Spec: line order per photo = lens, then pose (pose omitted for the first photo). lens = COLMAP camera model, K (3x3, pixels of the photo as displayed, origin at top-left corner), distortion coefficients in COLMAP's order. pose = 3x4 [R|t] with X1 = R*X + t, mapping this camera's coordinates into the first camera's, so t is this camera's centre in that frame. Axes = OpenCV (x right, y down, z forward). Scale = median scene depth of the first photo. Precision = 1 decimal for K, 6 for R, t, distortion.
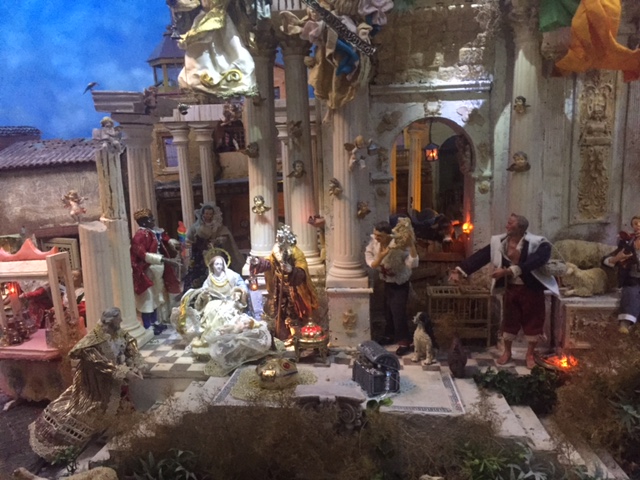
lens RADIAL K [[525.5, 0, 322.0], [0, 525.5, 231.4], [0, 0, 1]] dist [0.083025, -0.112434]
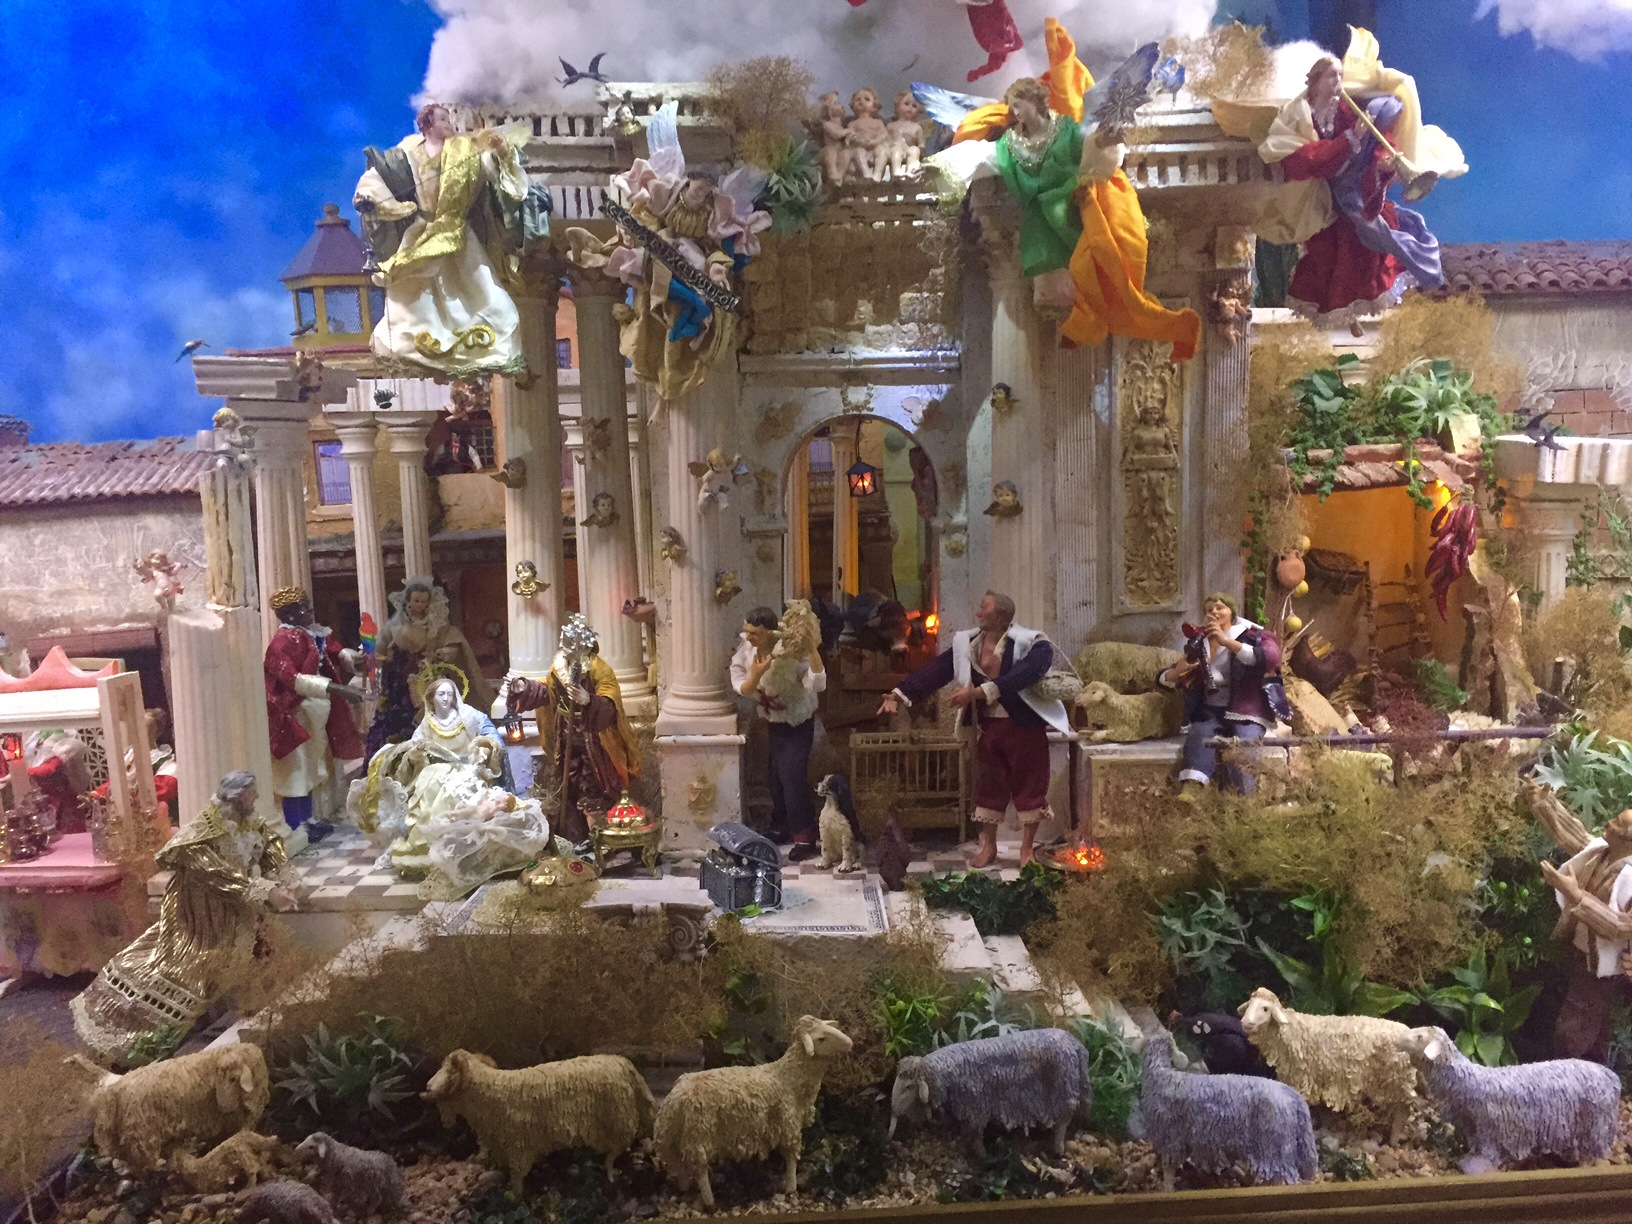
lens RADIAL K [[1340.1, 0, 821.2], [0, 1340.1, 590.2], [0, 0, 1]] dist [0.083025, -0.112434]
pose [[0.995012, -0.002328, 0.099725, 0.038731], [0.008341, 0.998168, -0.059921, 0.044850], [-0.099403, 0.060454, 0.993209, -0.357049]]
